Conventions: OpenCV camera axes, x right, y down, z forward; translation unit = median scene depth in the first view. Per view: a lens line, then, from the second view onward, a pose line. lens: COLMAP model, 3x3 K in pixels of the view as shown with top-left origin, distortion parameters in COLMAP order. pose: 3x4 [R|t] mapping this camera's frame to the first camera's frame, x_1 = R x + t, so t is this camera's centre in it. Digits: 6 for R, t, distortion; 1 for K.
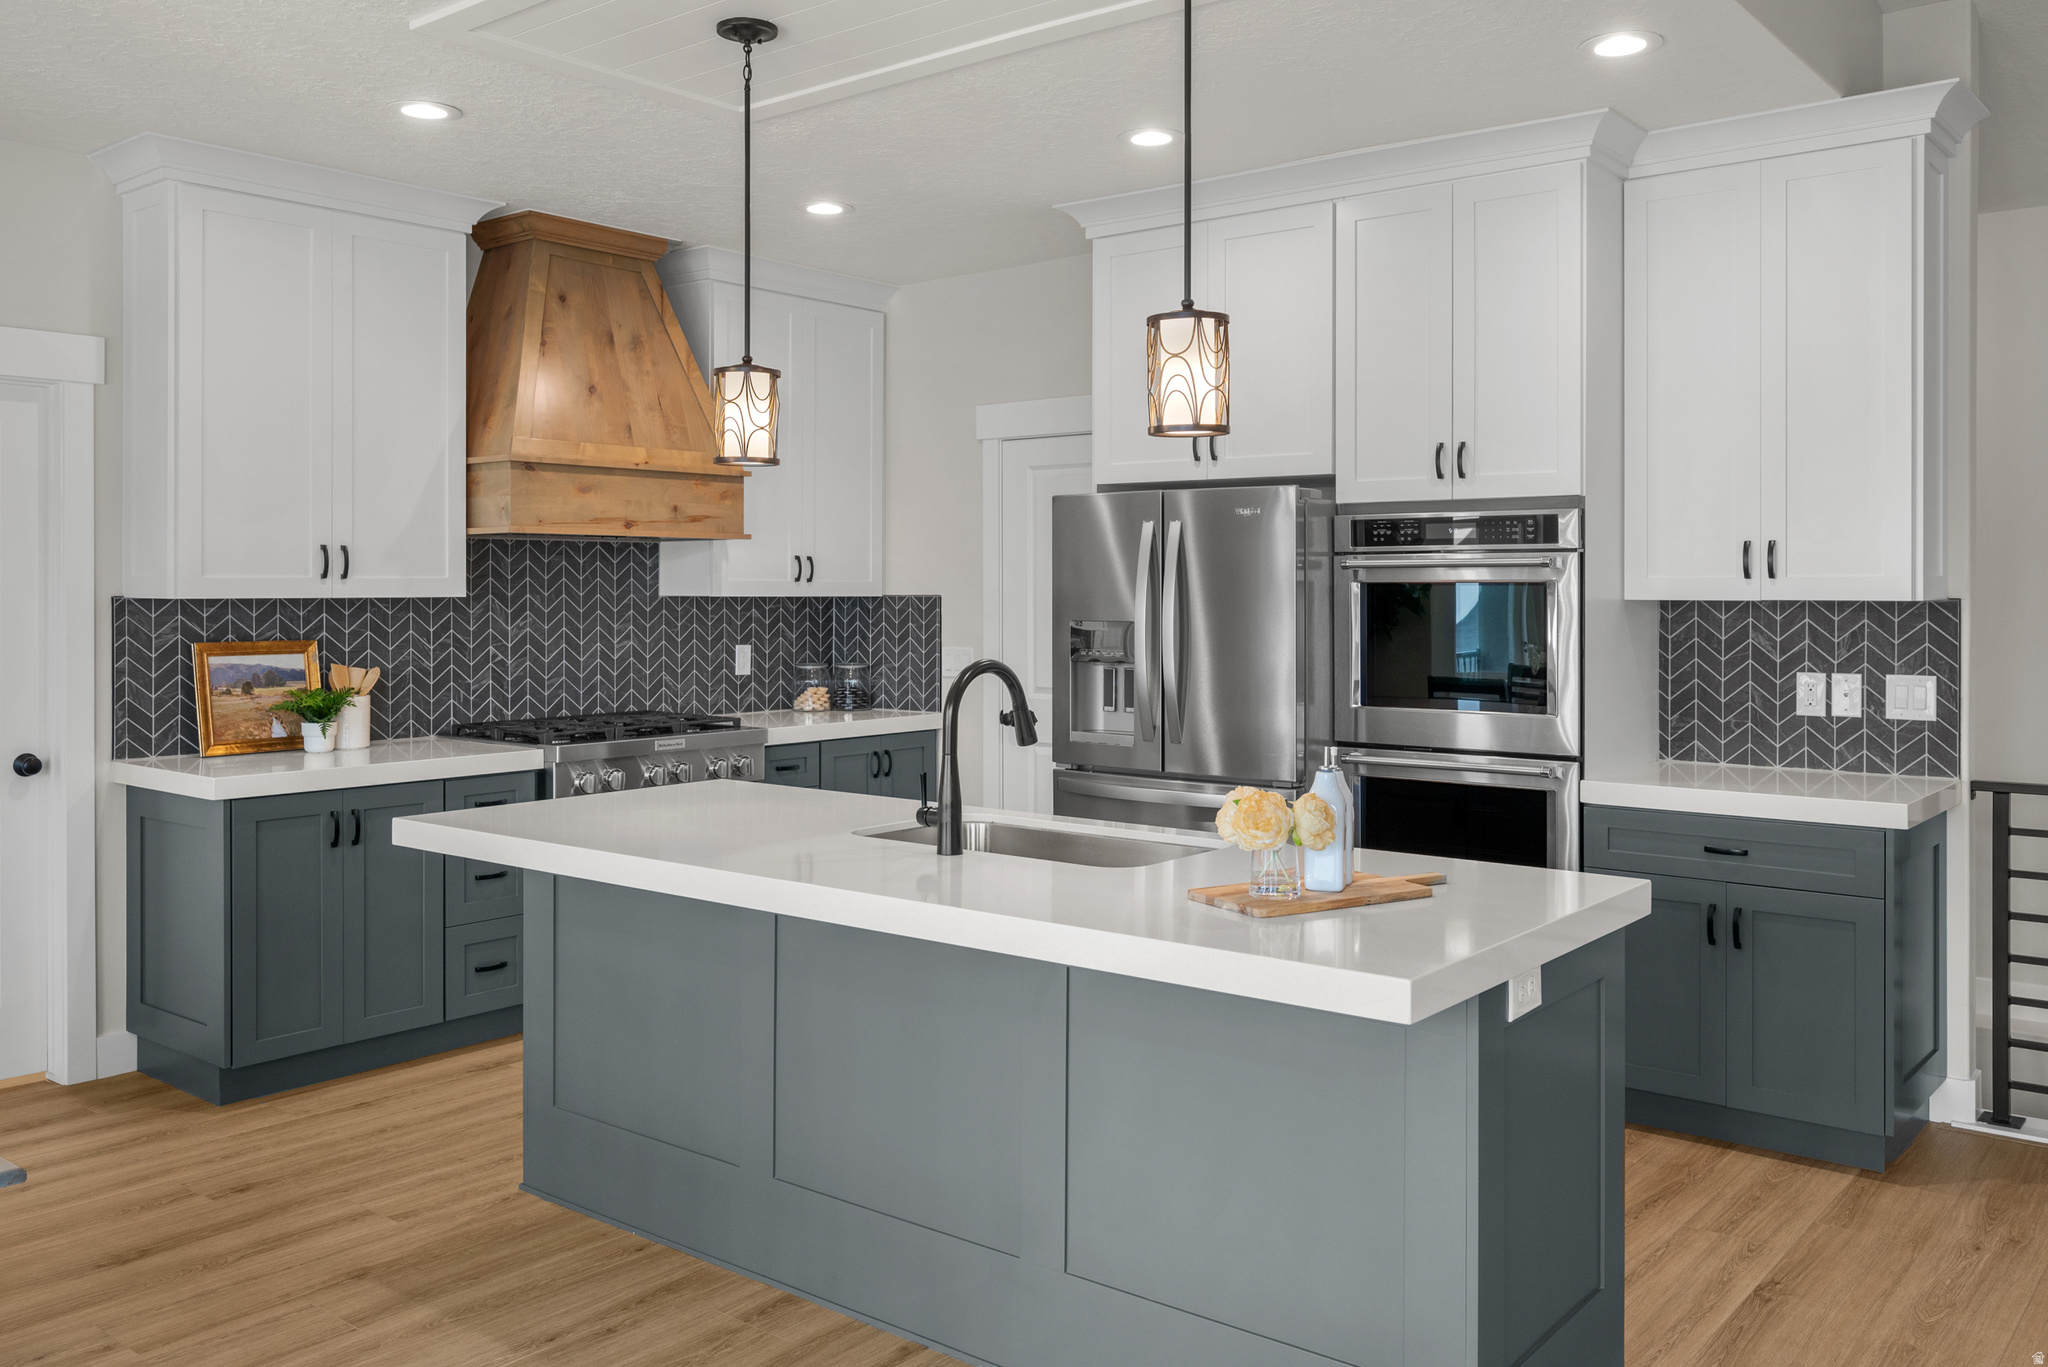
lens RADIAL K [[1654.9, 0, 1023.8], [0, 1654.9, 591.2], [0, 0, 1]] dist [-0.009968, 0.012492]
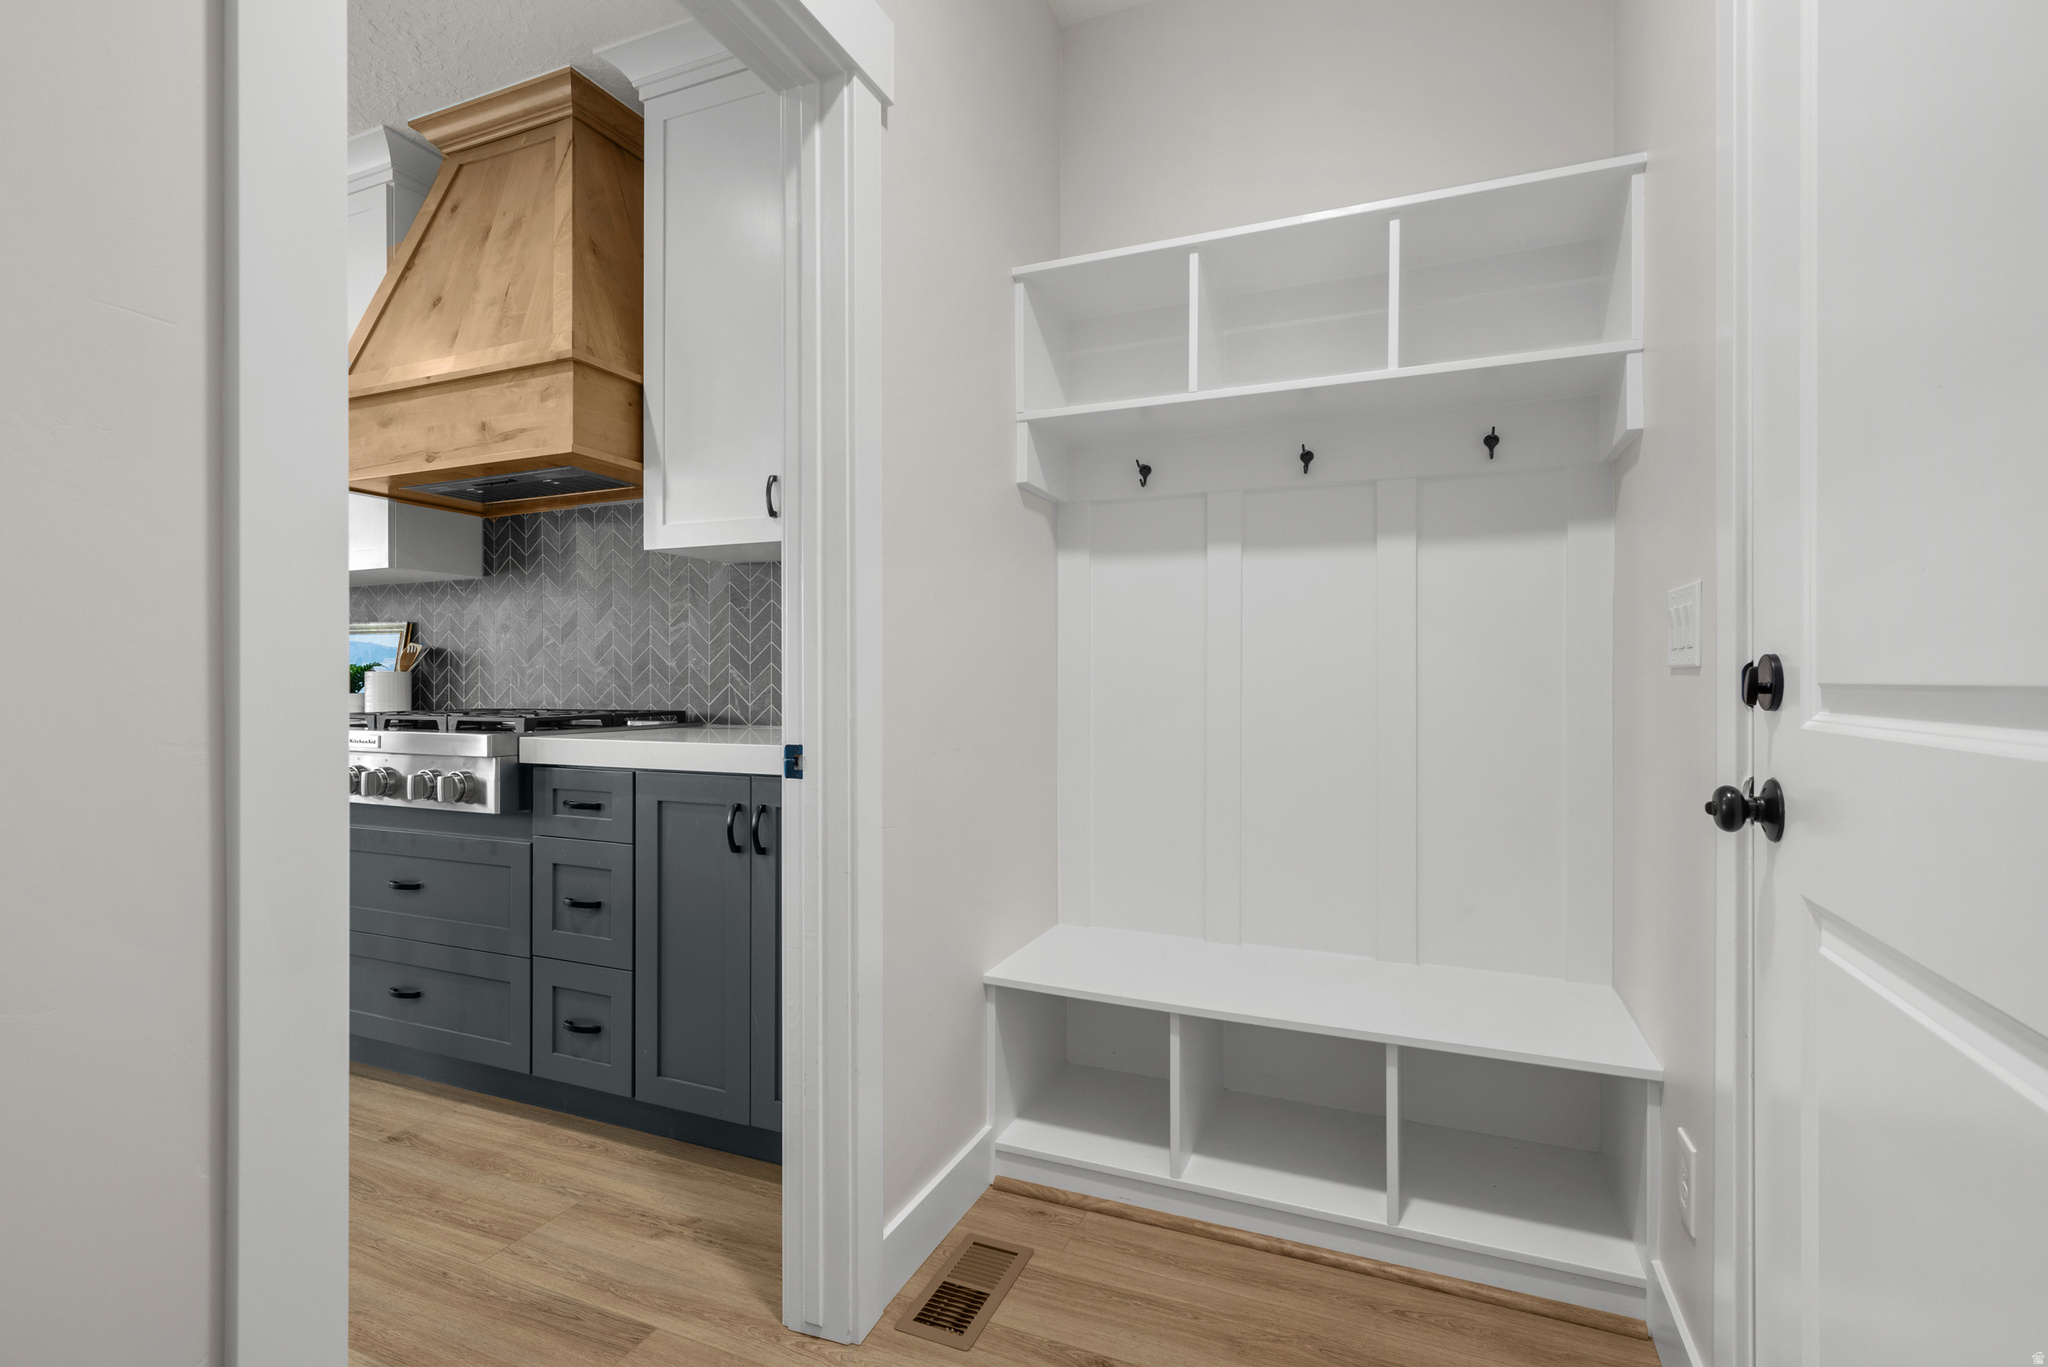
lens RADIAL K [[933.3, 0, 1030.7], [0, 933.3, 683.9], [0, 0, 1]] dist [0.001710, 0.000085]
pose [[0.279713, 0.000772, -0.960083, 0.312224], [-0.002853, 0.999996, -0.000027, 0.077923], [0.960080, 0.002747, 0.279714, 1.364863]]
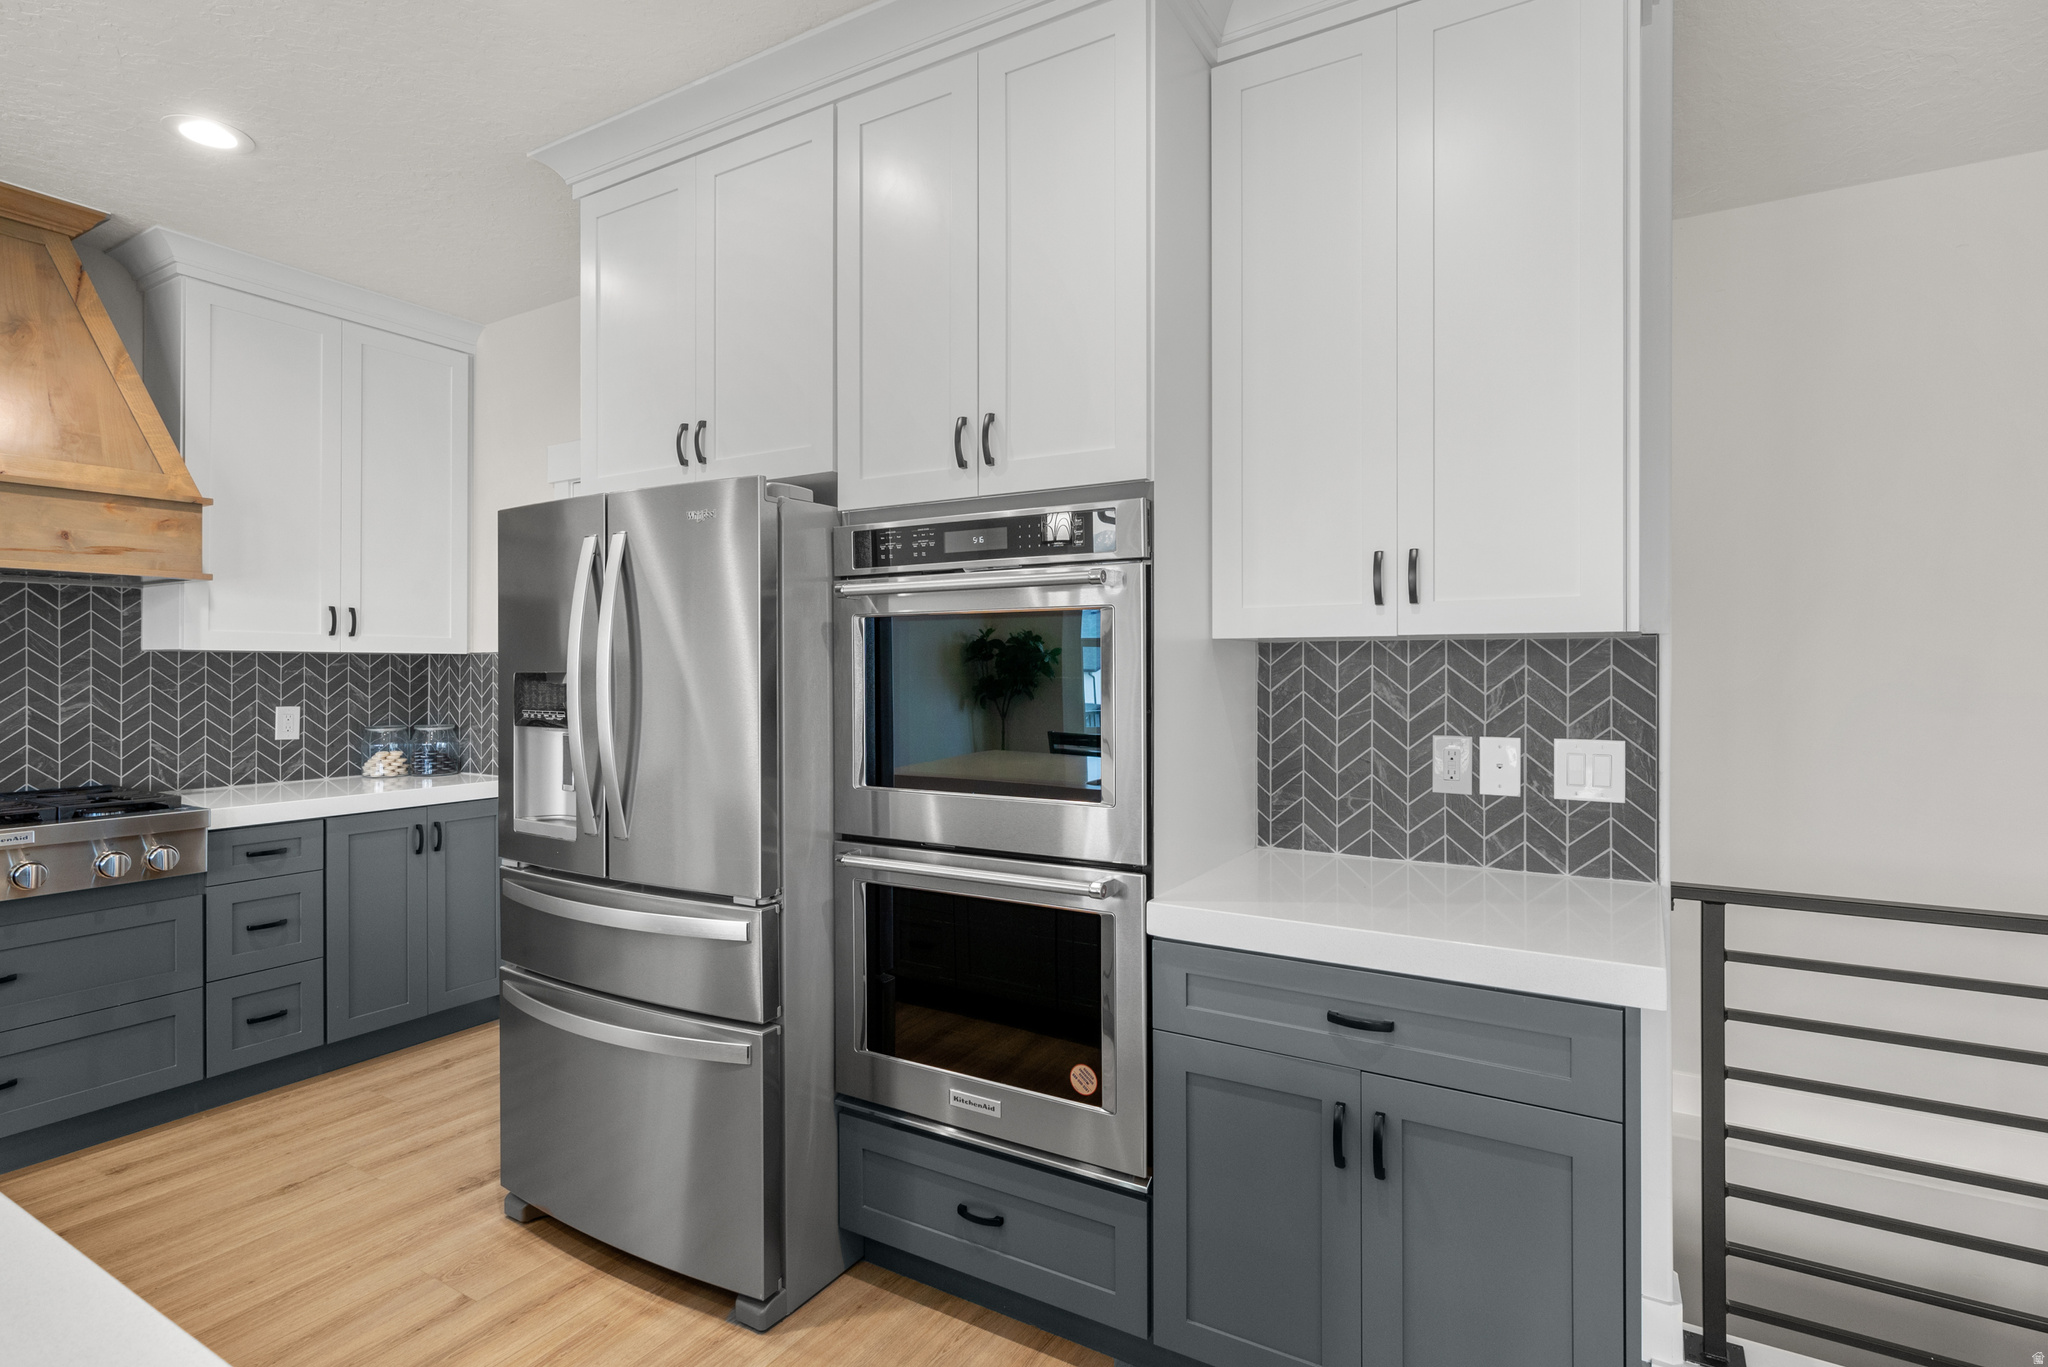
lens RADIAL K [[991.9, 0, 1025.0], [0, 991.9, 669.6], [0, 0, 1]] dist [0.003444, -0.001852]
pose [[0.989412, -0.001011, 0.145128, 0.213307], [0.001209, 0.999998, -0.001277, 0.018944], [-0.145127, 0.001439, 0.989412, 0.566454]]
